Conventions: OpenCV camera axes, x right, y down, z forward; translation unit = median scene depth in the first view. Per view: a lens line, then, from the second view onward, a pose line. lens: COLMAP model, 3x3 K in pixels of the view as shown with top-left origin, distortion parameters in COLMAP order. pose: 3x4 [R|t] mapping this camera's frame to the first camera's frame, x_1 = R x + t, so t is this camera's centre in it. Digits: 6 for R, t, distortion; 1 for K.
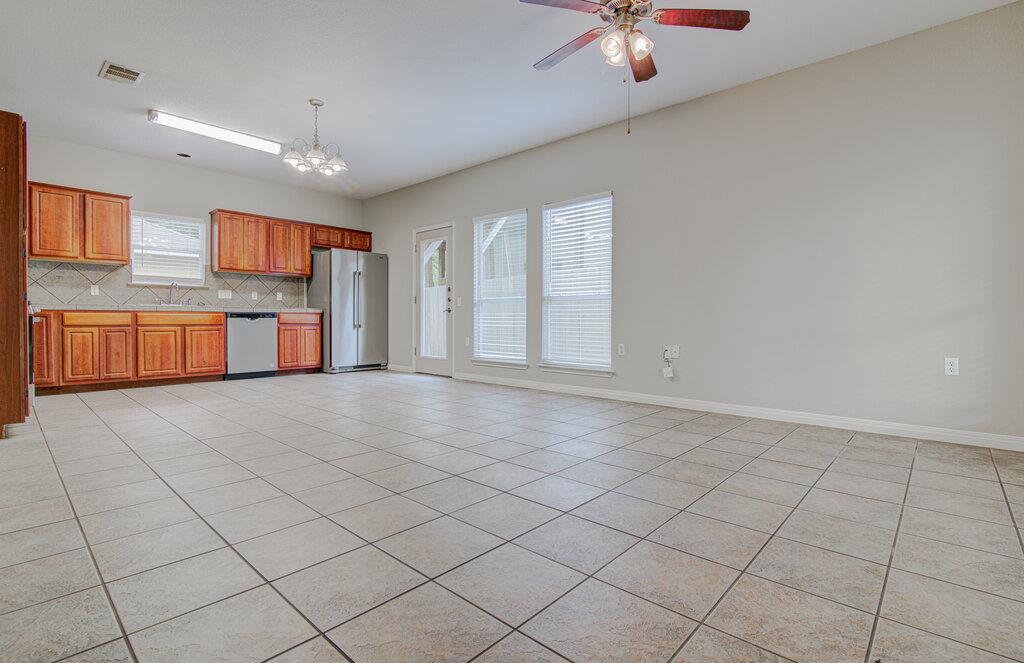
lens RADIAL K [[479.1, 0, 510.4], [0, 479.1, 325.6], [0, 0, 1]] dist [-0.017323, 0.000485]
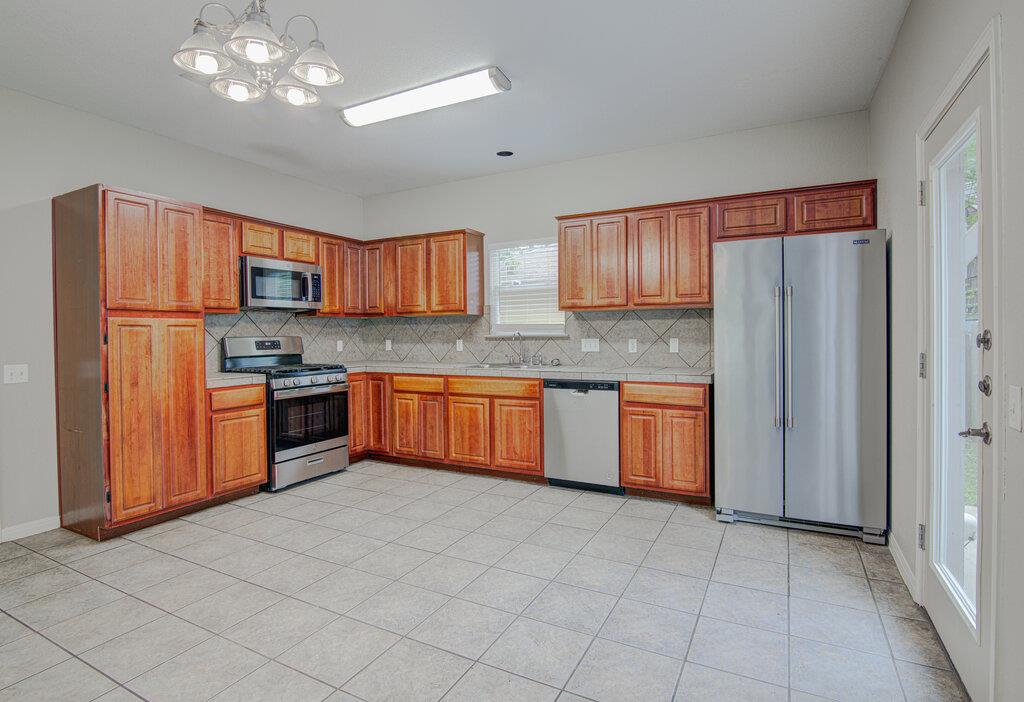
lens RADIAL K [[510.9, 0, 513.0], [0, 510.9, 340.7], [0, 0, 1]] dist [-0.015062, -0.000664]
pose [[0.261544, 0.006019, -0.965173, 0.045834], [-0.001335, 0.999982, 0.005874, -0.082934], [0.965191, -0.000248, 0.261547, 0.787795]]
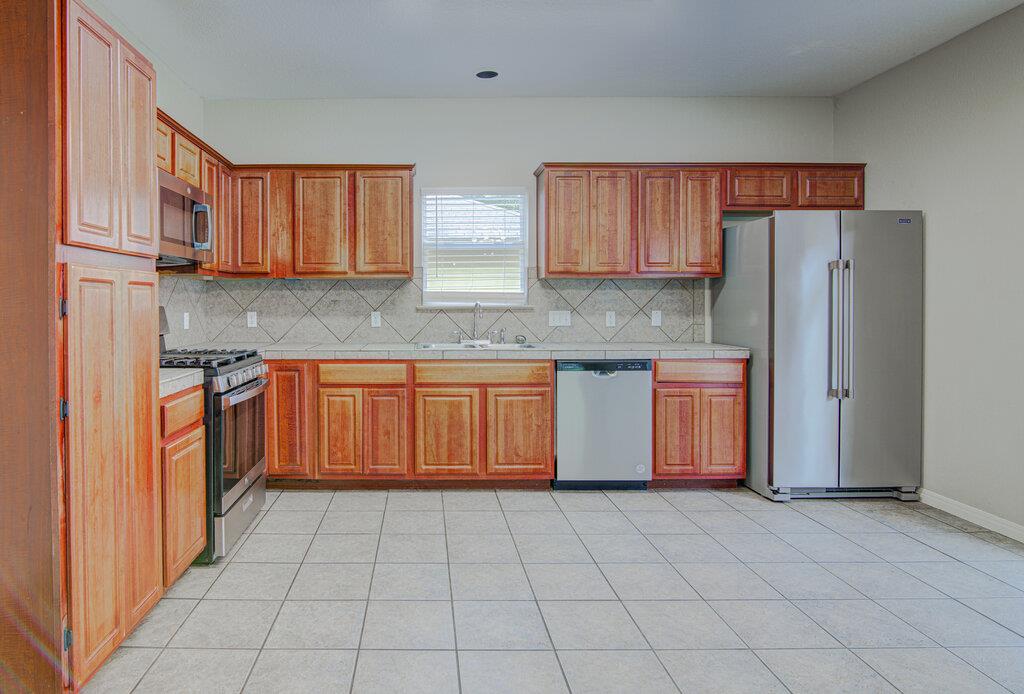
lens RADIAL K [[588.9, 0, 419.7], [0, 588.9, 309.2], [0, 0, 1]] dist [-0.018702, 0.000416]
pose [[0.673245, 0.000863, -0.739419, -0.227501], [-0.004641, 0.999985, -0.003058, -0.080433], [0.739405, 0.005491, 0.673239, 0.466640]]
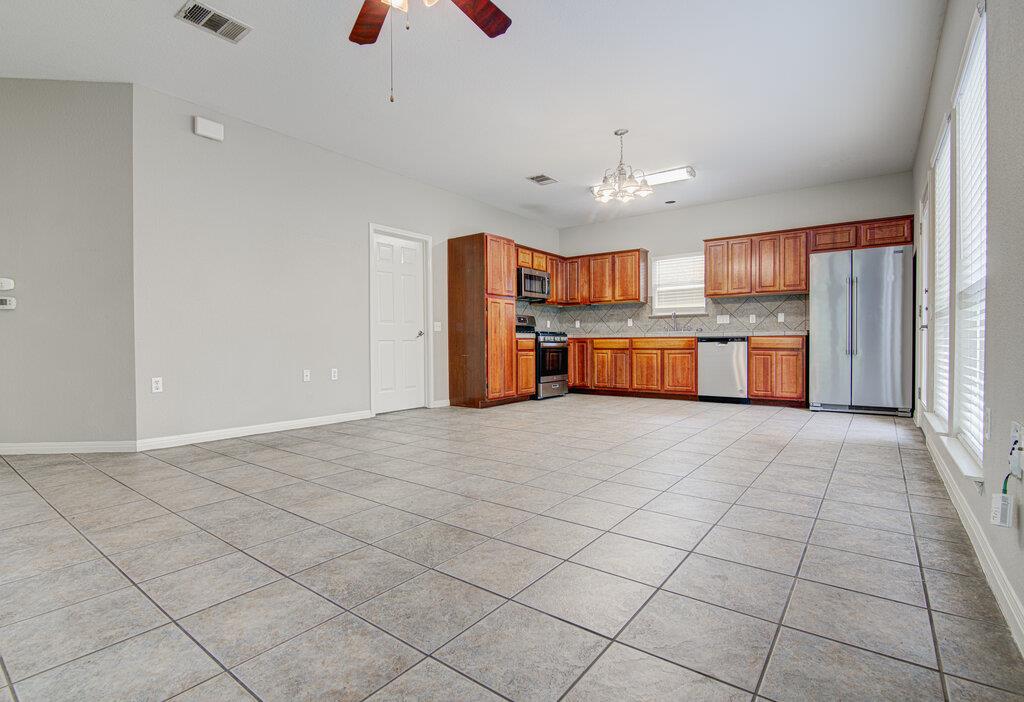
lens RADIAL K [[484.6, 0, 499.2], [0, 484.6, 353.3], [0, 0, 1]] dist [-0.017838, 0.001815]
pose [[0.088071, 0.016607, -0.995976, 0.439869], [-0.007212, 0.999845, 0.016033, -0.005894], [0.996088, 0.005770, 0.088178, 0.466778]]
